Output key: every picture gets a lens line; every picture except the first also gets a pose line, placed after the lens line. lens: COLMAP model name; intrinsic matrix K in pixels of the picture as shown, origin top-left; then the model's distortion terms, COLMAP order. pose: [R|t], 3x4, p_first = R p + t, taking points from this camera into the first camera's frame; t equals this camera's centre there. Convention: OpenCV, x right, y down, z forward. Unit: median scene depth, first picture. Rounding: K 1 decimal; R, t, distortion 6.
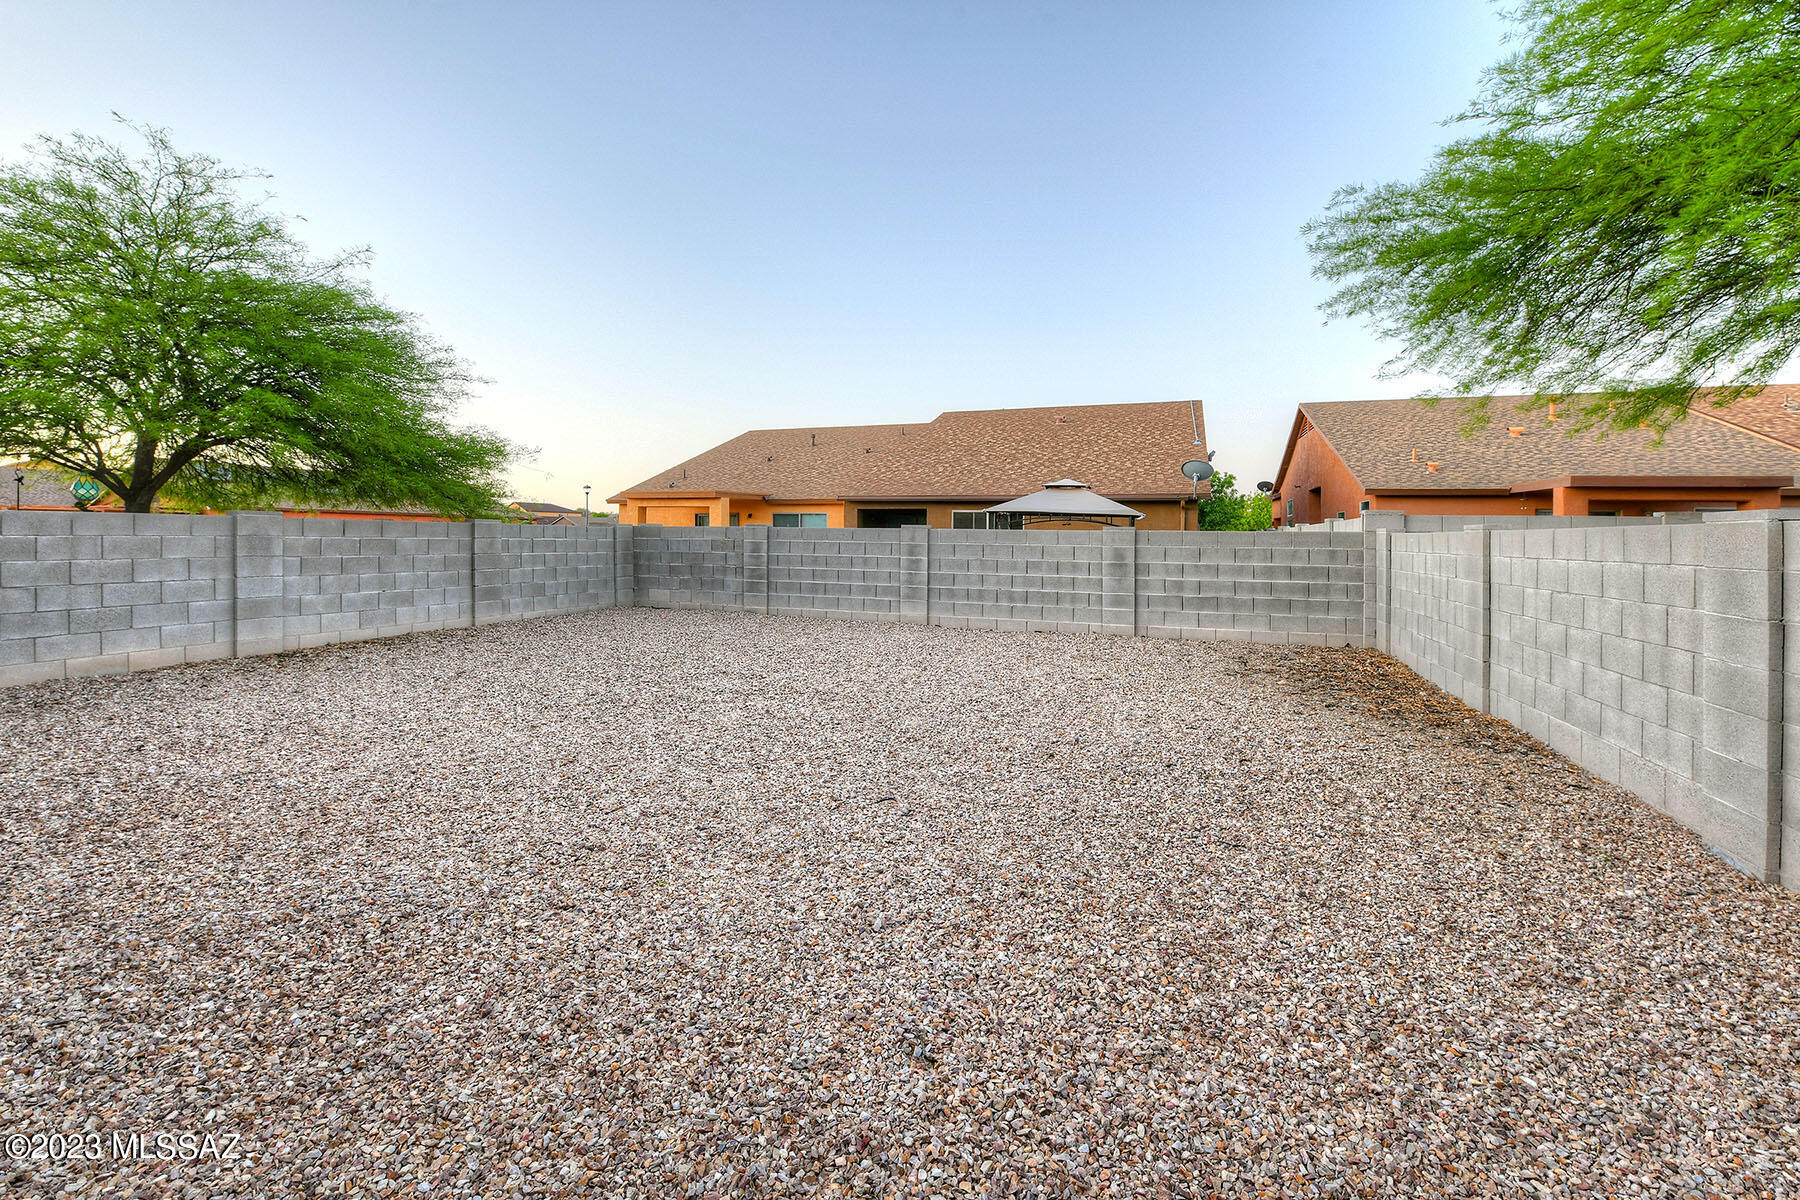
lens RADIAL K [[749.1, 0, 901.1], [0, 749.1, 551.4], [0, 0, 1]] dist [-0.027443, -0.000289]
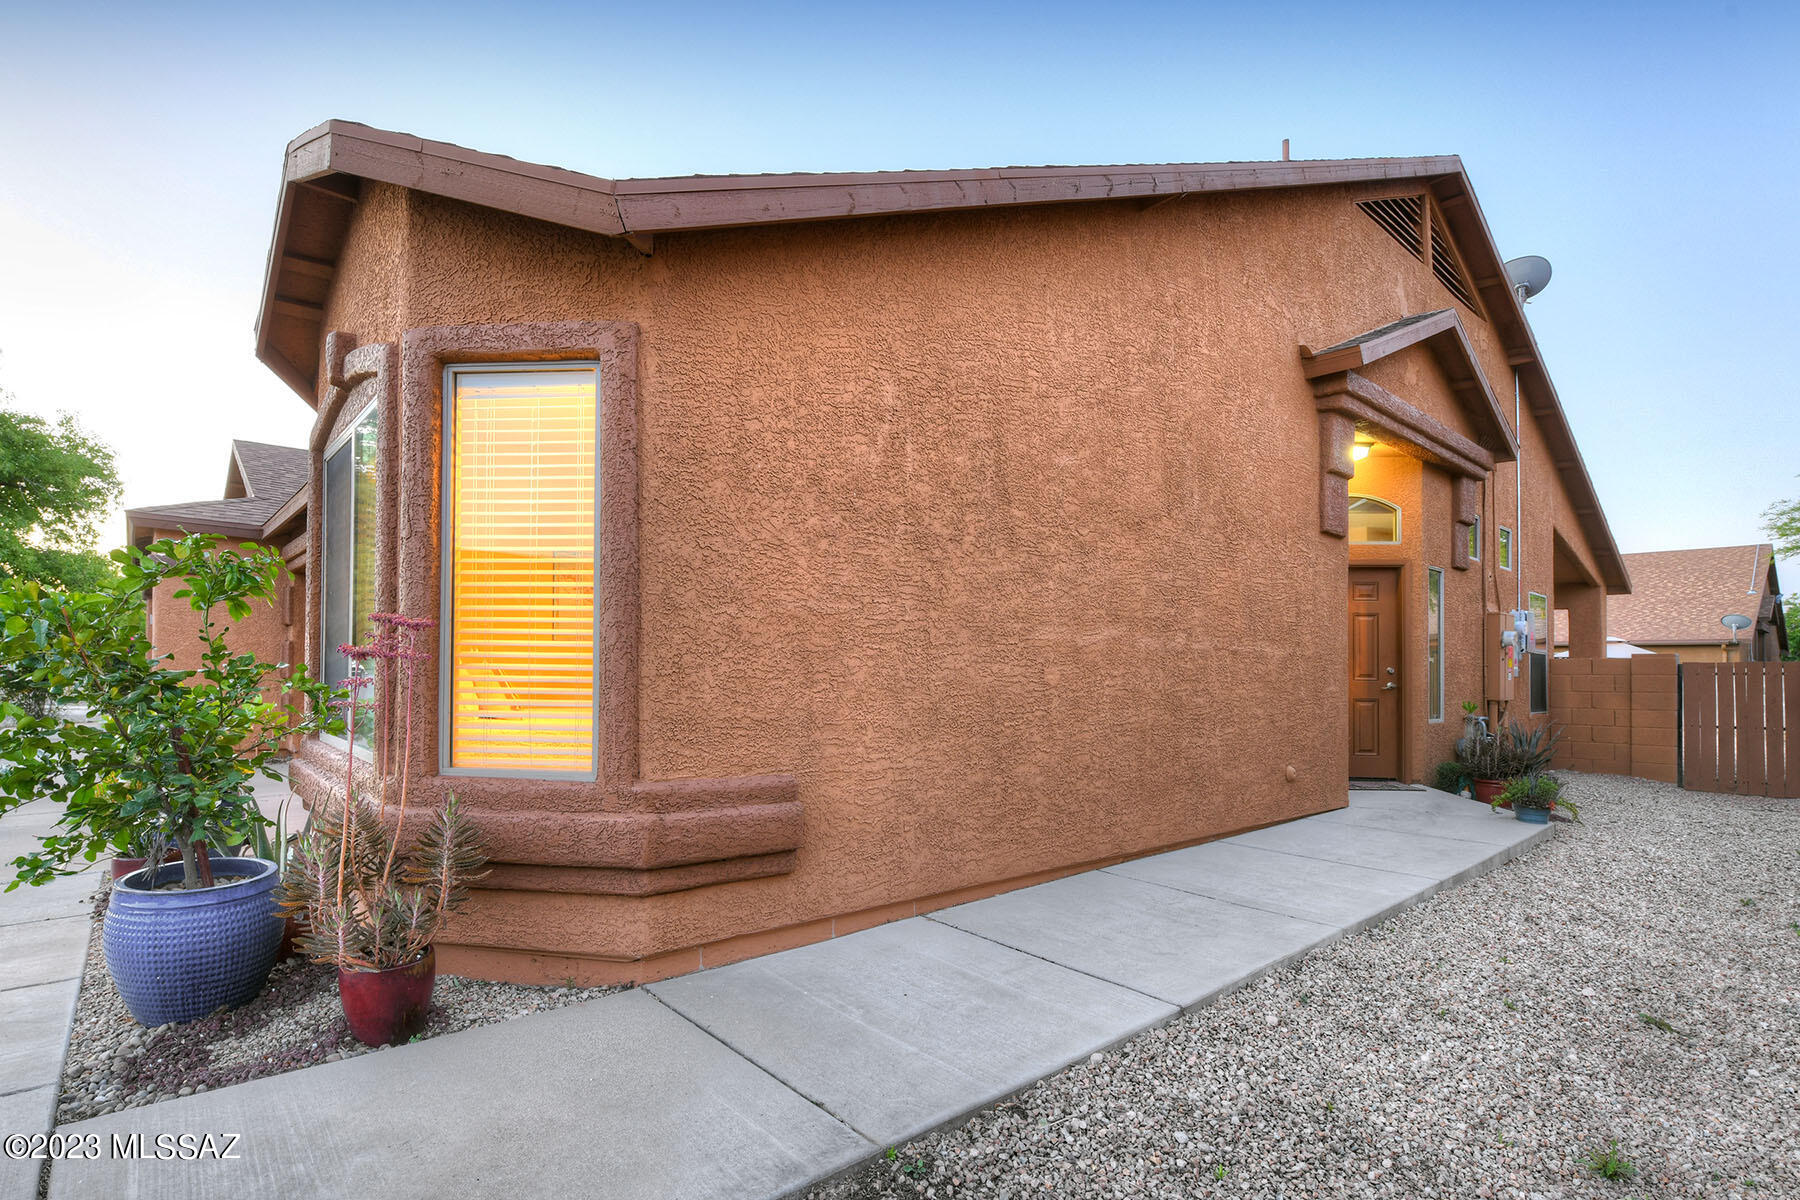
lens RADIAL K [[821.9, 0, 859.5], [0, 821.9, 651.7], [0, 0, 1]] dist [-0.014827, -0.000132]
pose [[0.861066, -0.009713, -0.508401, -0.370809], [-0.011506, 0.999189, -0.038577, 0.032209], [0.508363, 0.039067, 0.860256, -1.726369]]
